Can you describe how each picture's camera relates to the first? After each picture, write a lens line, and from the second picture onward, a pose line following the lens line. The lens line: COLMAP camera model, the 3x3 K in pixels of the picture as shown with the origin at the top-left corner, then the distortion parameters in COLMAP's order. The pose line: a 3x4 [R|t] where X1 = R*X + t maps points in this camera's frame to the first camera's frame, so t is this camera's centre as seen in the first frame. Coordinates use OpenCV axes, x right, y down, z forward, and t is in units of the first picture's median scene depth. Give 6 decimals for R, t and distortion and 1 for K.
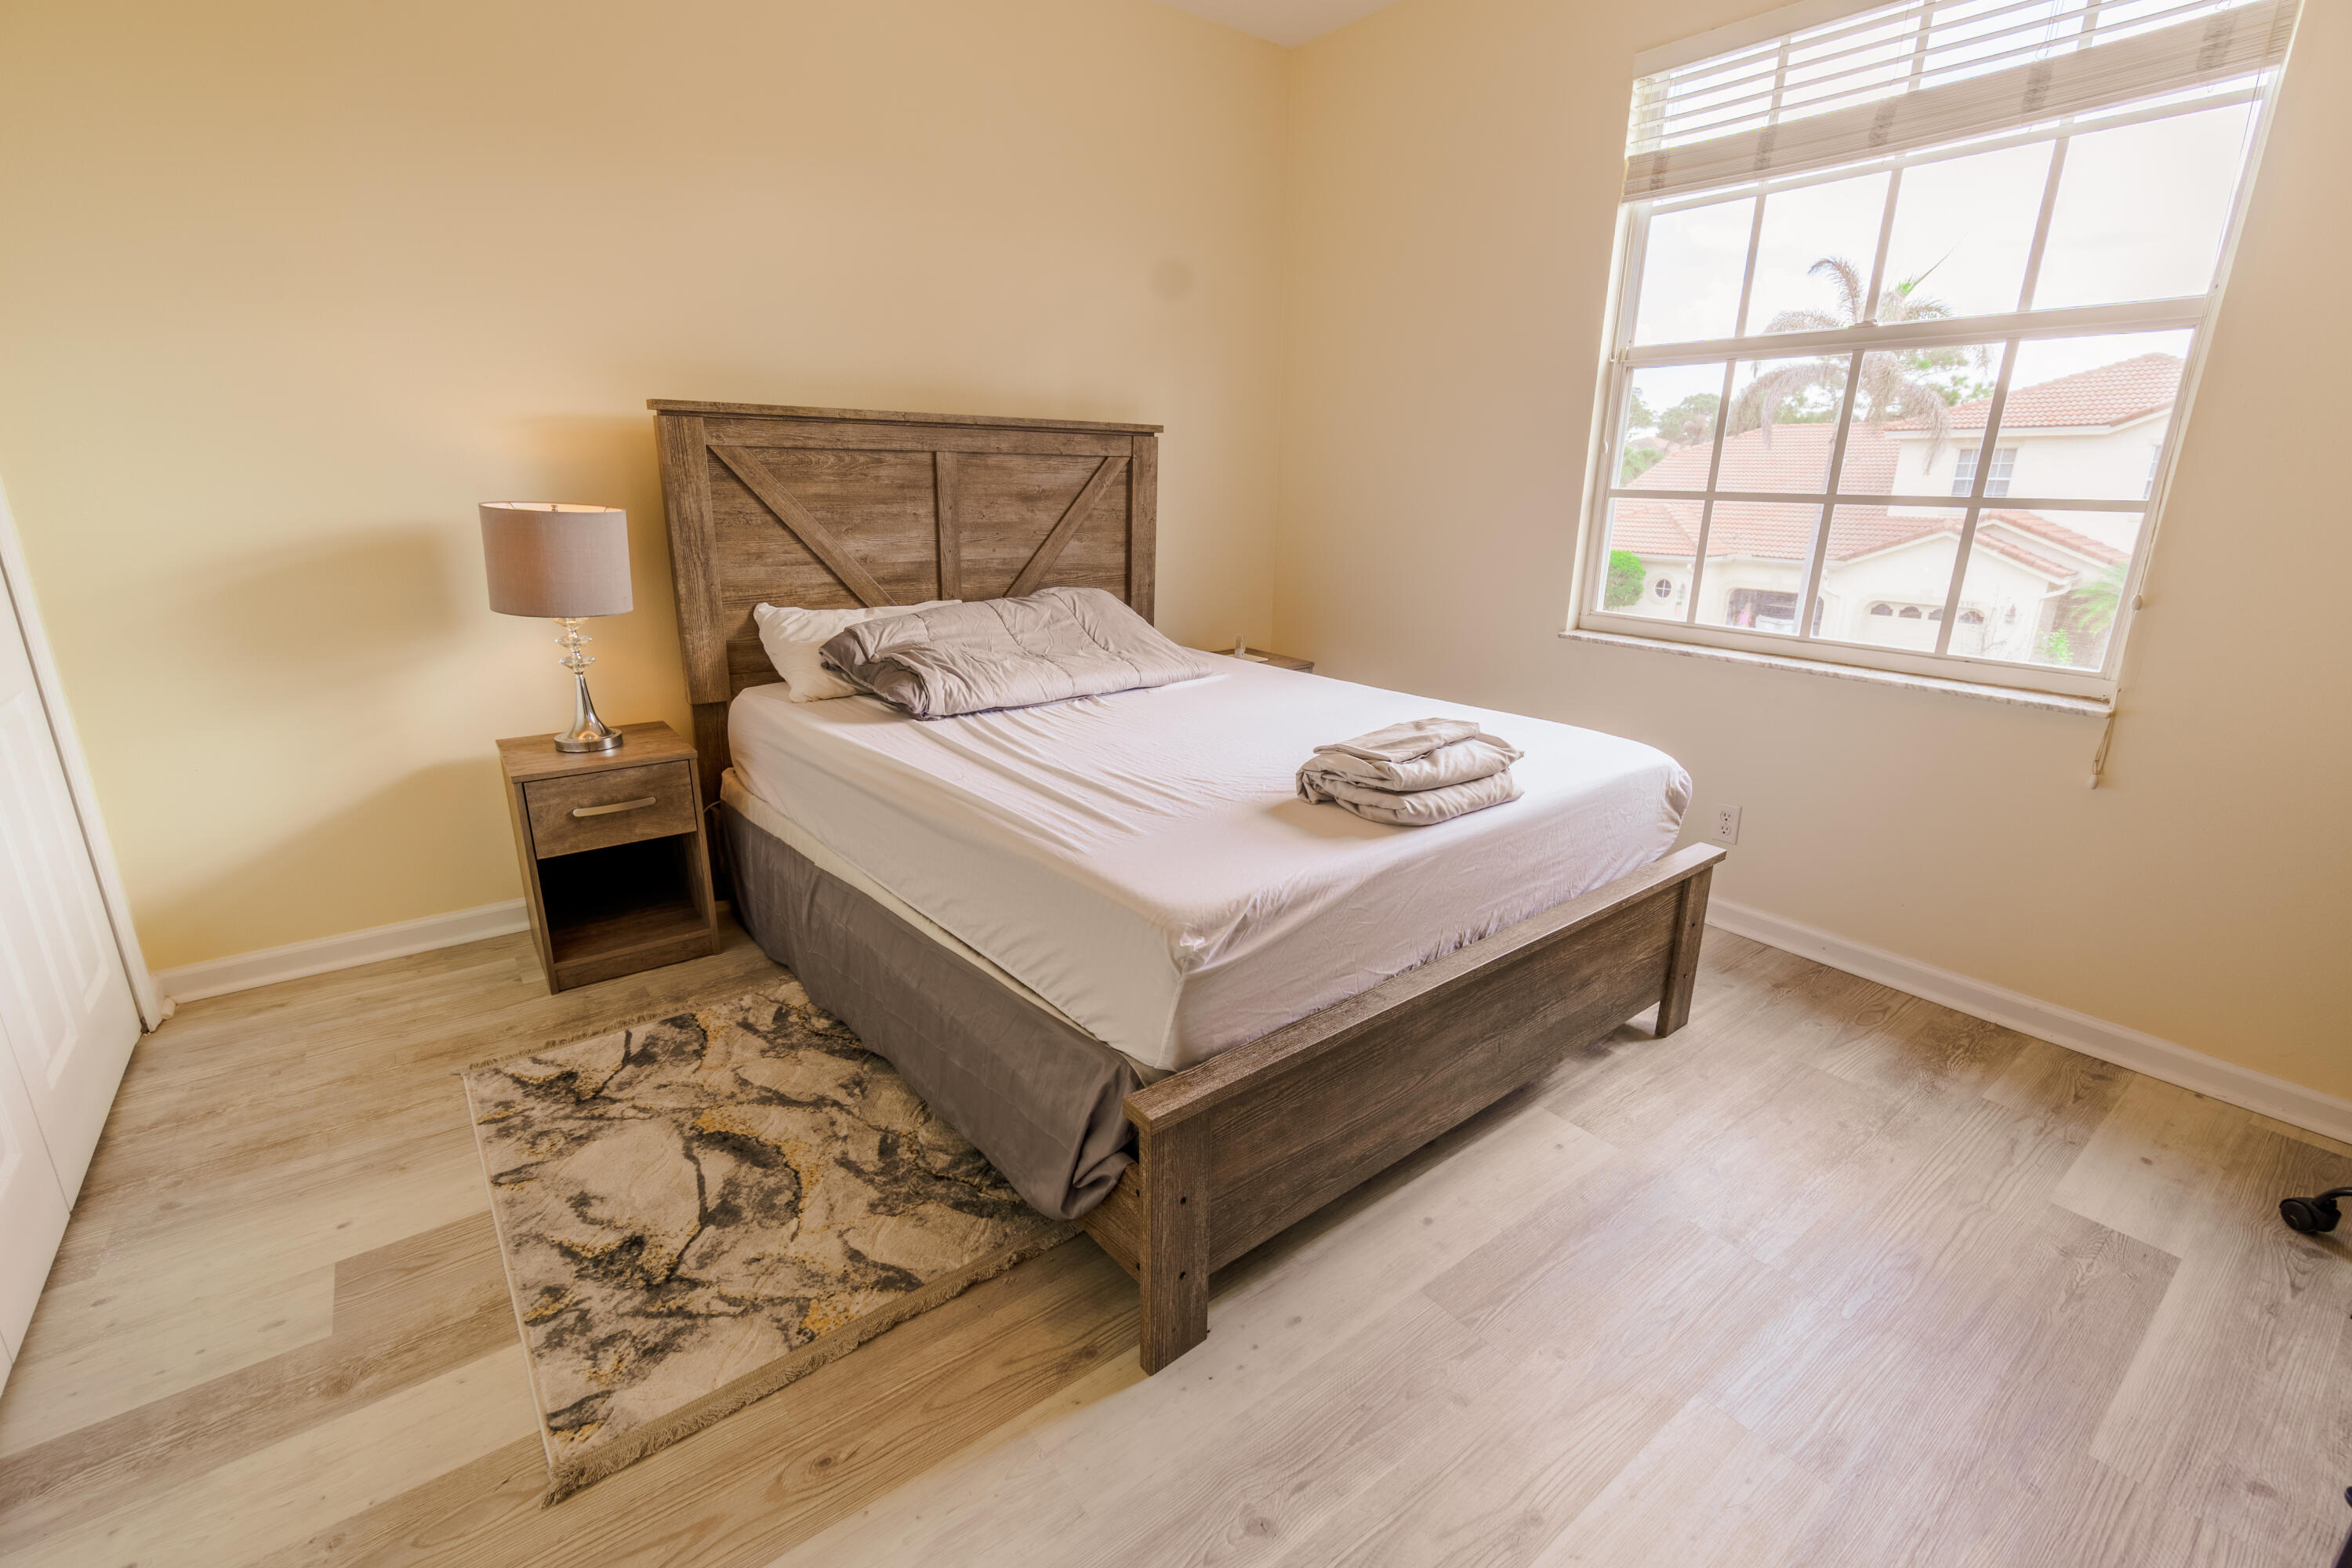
lens RADIAL K [[1017.3, 0, 1170.6], [0, 1017.3, 783.3], [0, 0, 1]] dist [-0.004150, 0.000228]
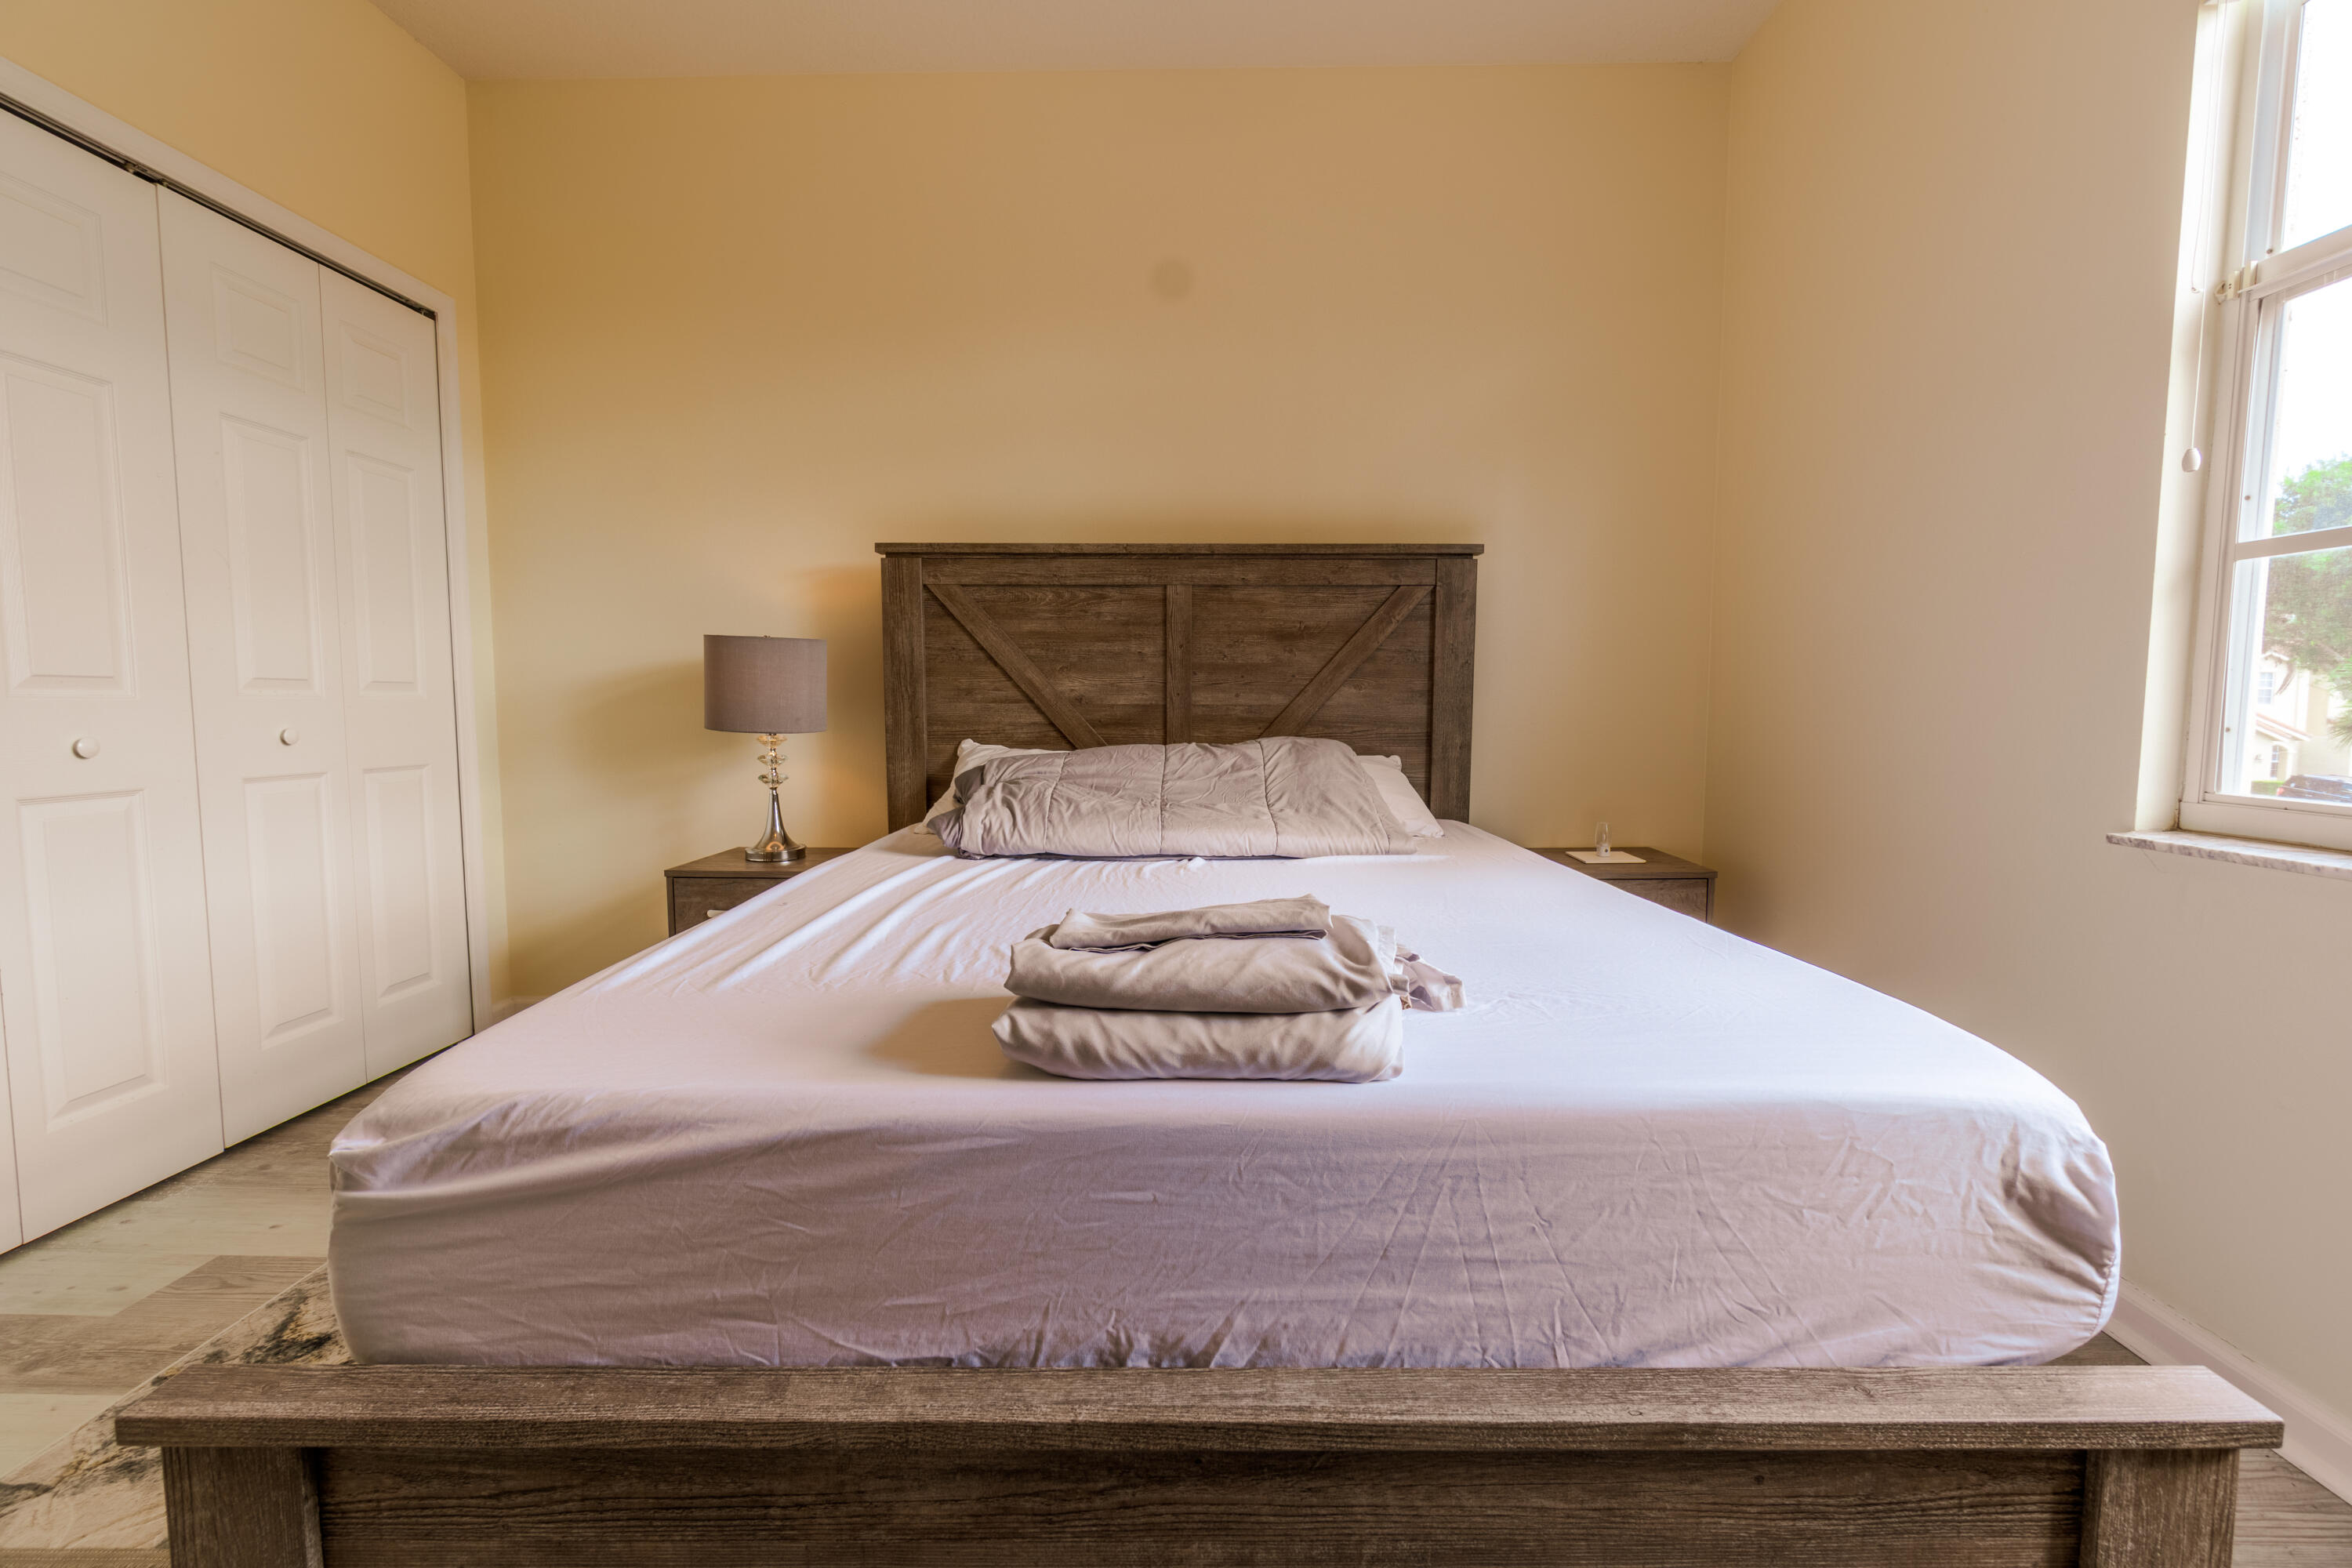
lens RADIAL K [[1017.3, 0, 1170.6], [0, 1017.3, 783.3], [0, 0, 1]] dist [-0.004150, 0.000228]
pose [[0.780041, 0.039534, -0.624478, 0.369515], [-0.172232, 0.973017, -0.153538, -0.019160], [0.601558, 0.227321, 0.765802, 0.380549]]
